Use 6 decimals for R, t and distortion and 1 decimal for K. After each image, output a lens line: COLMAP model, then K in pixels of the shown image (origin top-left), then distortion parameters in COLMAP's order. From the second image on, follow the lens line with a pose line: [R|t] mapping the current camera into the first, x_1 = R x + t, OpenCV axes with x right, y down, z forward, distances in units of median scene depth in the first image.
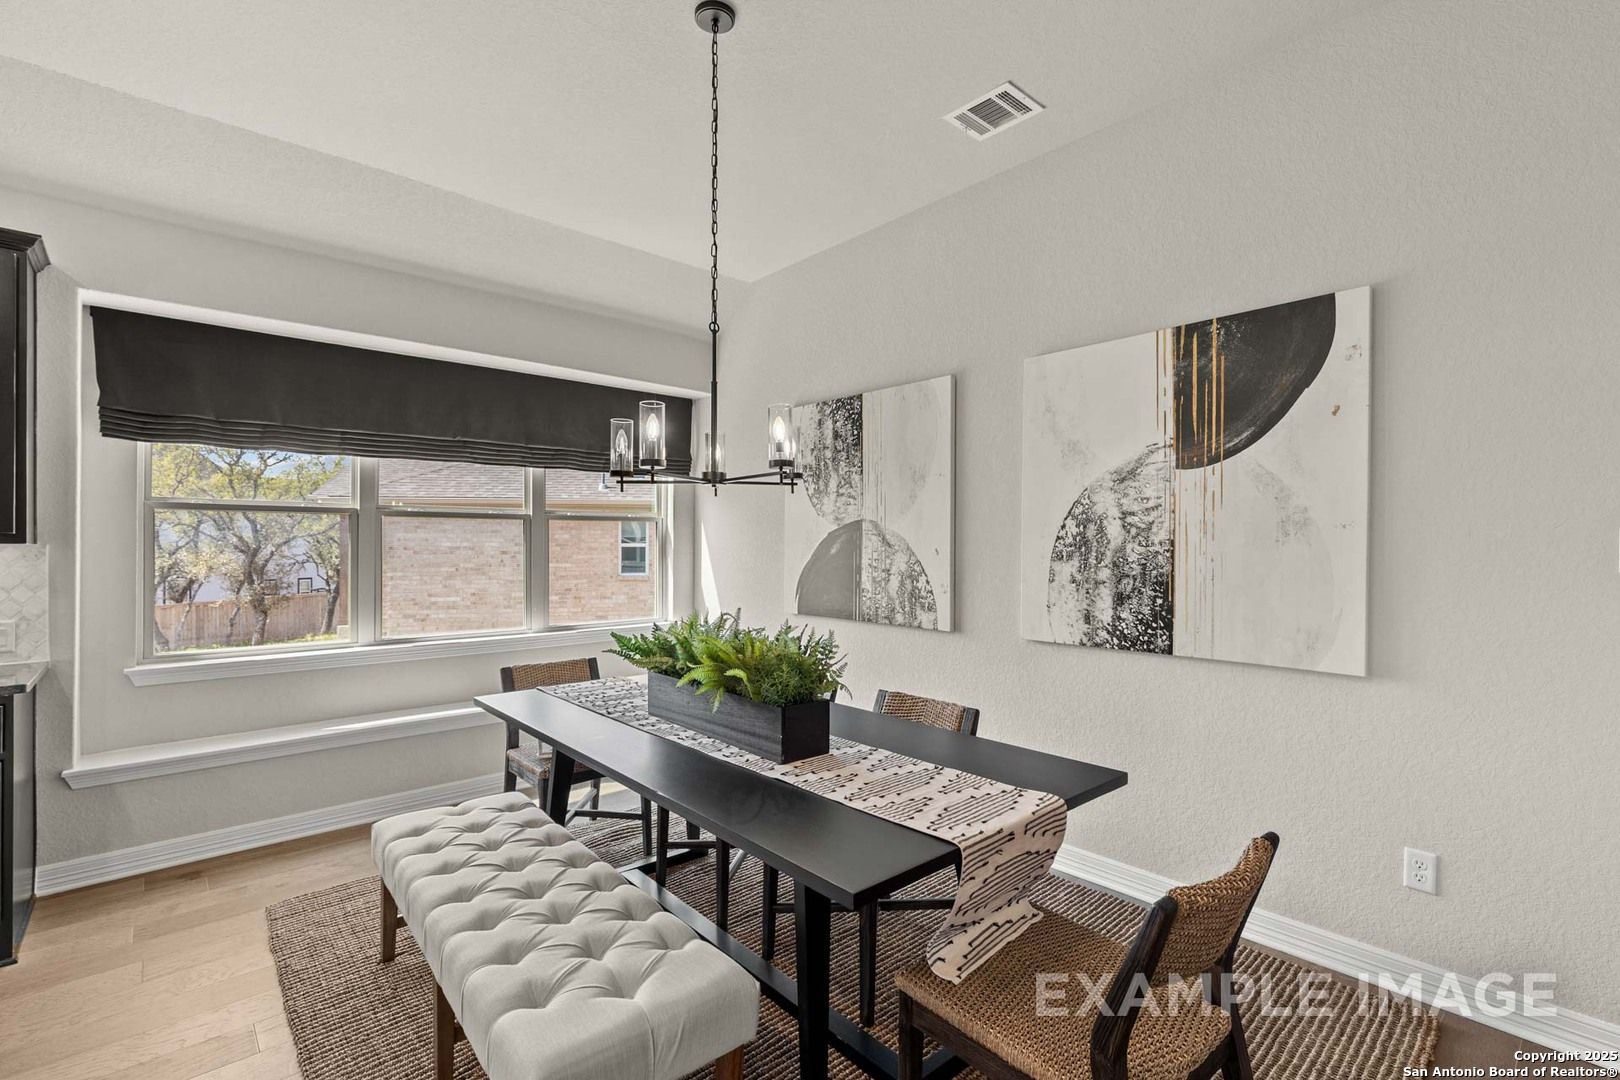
lens RADIAL K [[735.9, 0, 816.5], [0, 735.9, 548.7], [0, 0, 1]] dist [0.002347, 0.000170]
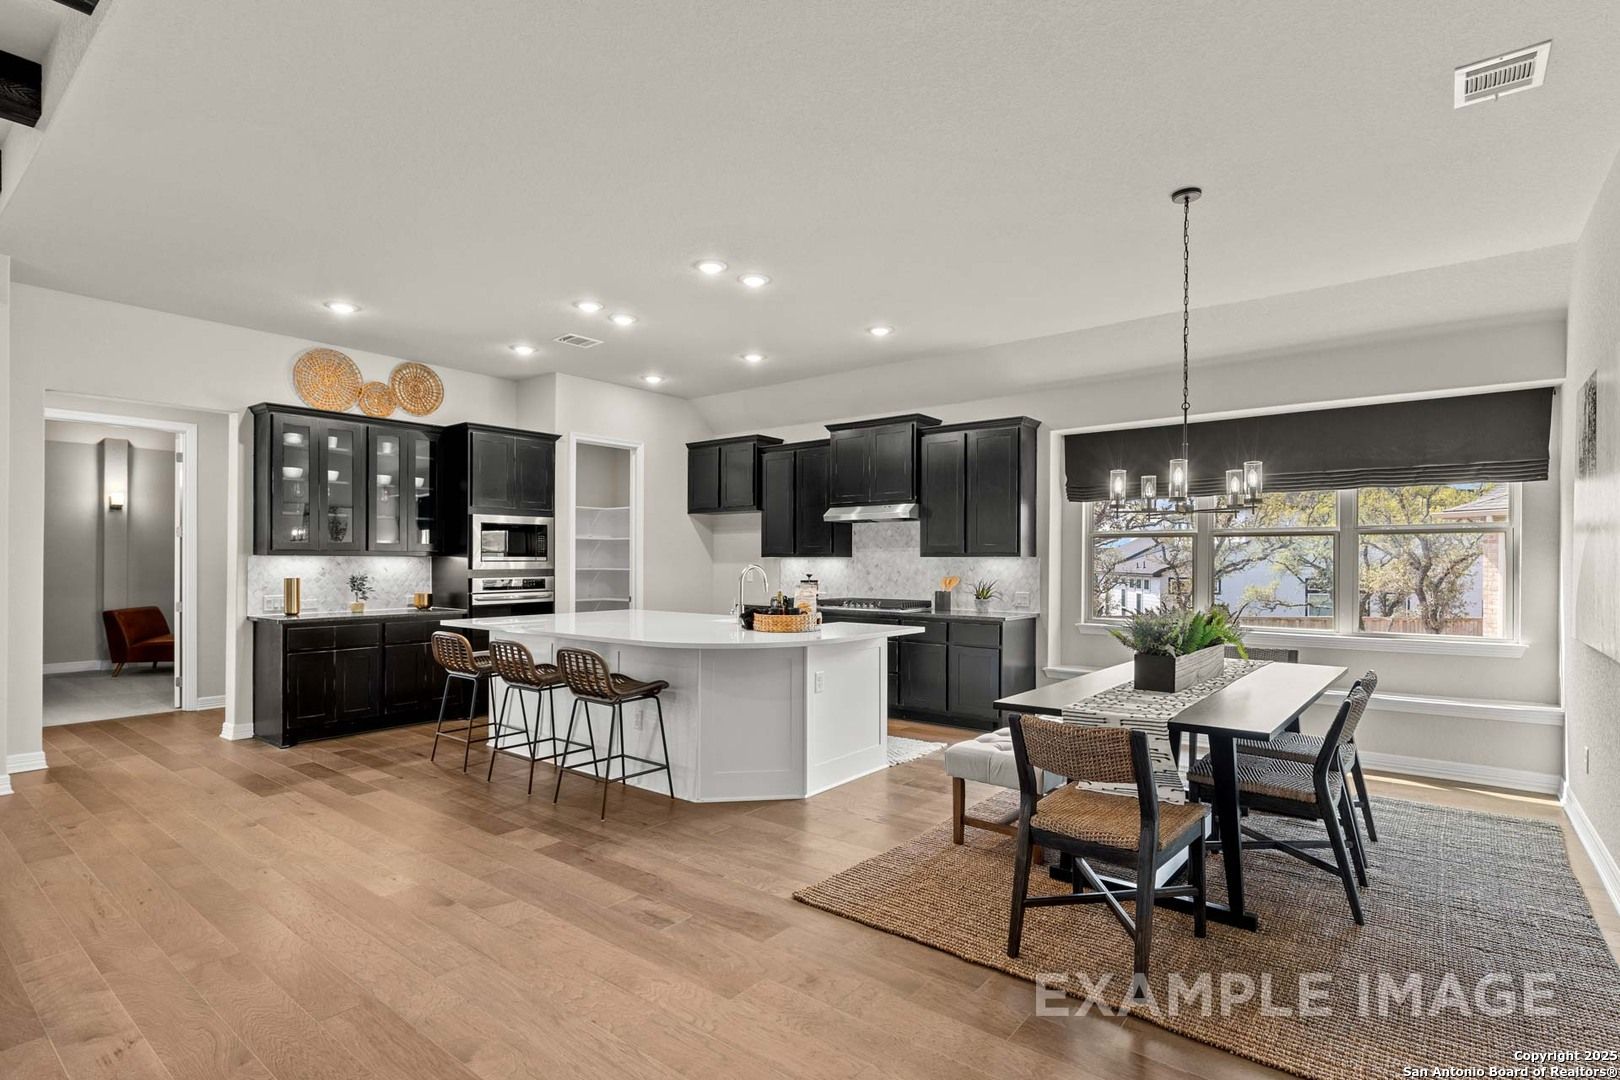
lens RADIAL K [[778.8, 0, 829.2], [0, 778.8, 557.0], [0, 0, 1]] dist [0.000289, -0.000374]
pose [[0.178932, -0.005537, -0.983846, 0.567323], [-0.007393, 0.999948, -0.006972, 0.007151], [0.983834, 0.008521, 0.178882, 0.011001]]
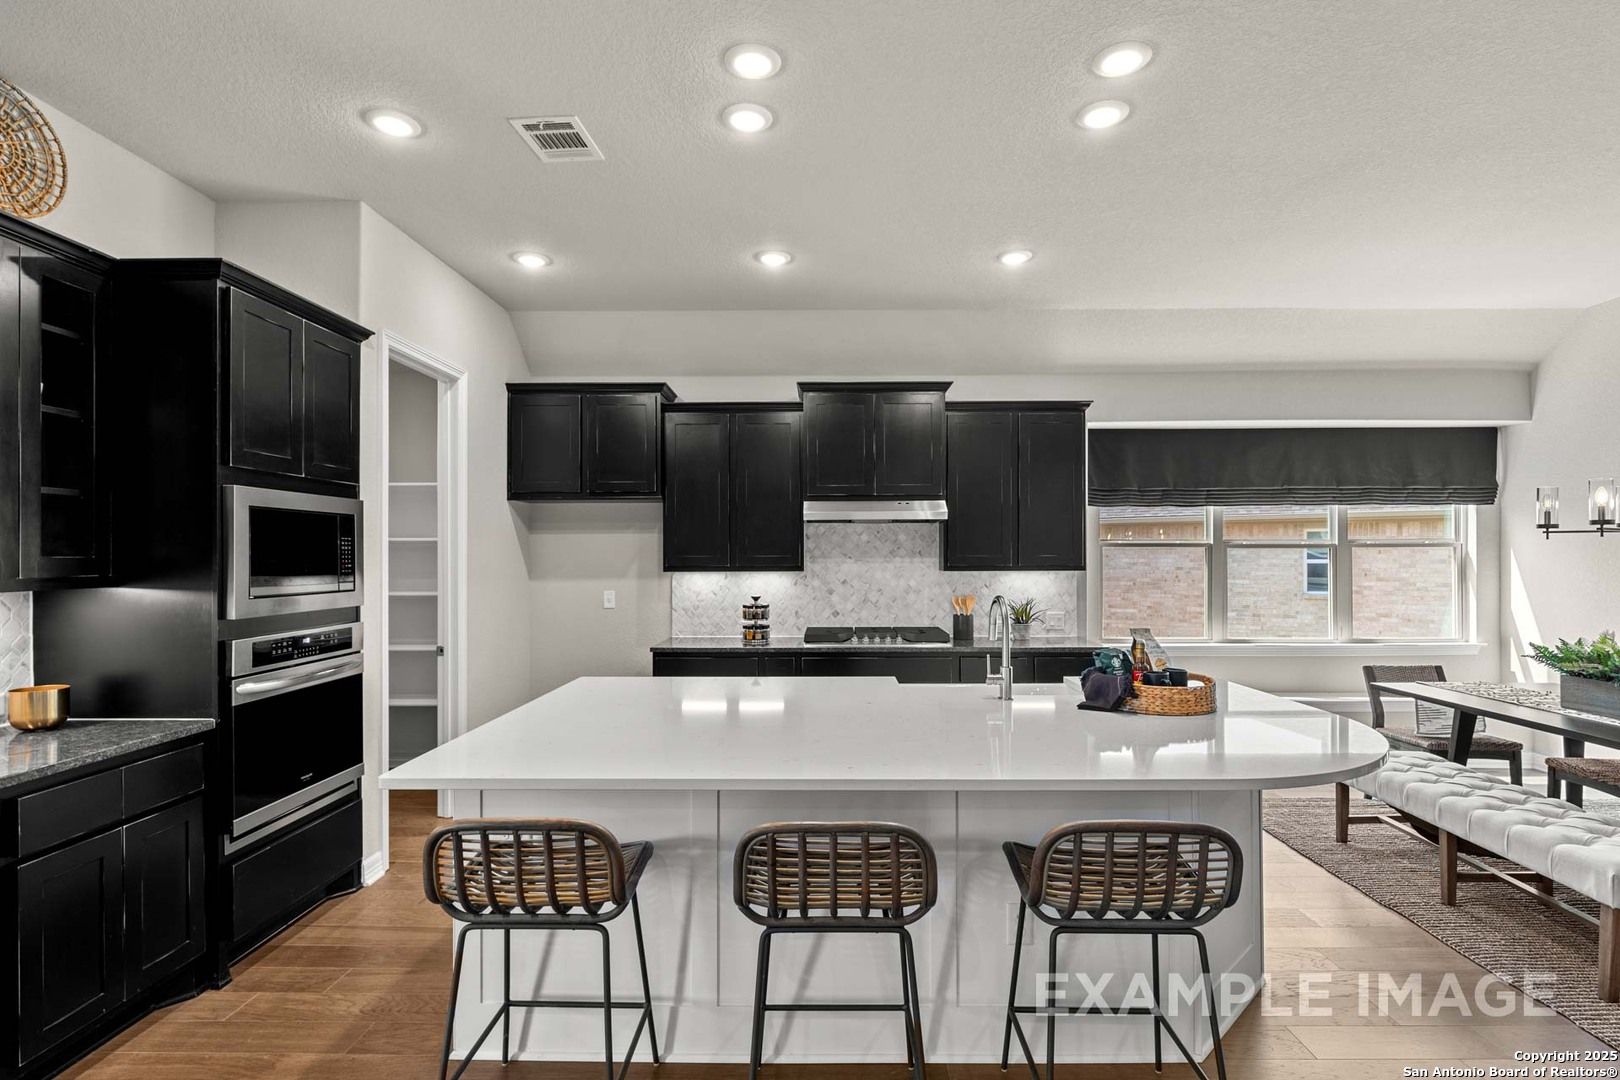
lens RADIAL K [[778.8, 0, 829.2], [0, 778.8, 557.0], [0, 0, 1]] dist [0.000289, -0.000374]
pose [[0.733741, -0.002318, -0.679425, -0.116276], [-0.000929, 0.999990, -0.004415, -0.016461], [0.679429, 0.003871, 0.733731, -0.429689]]
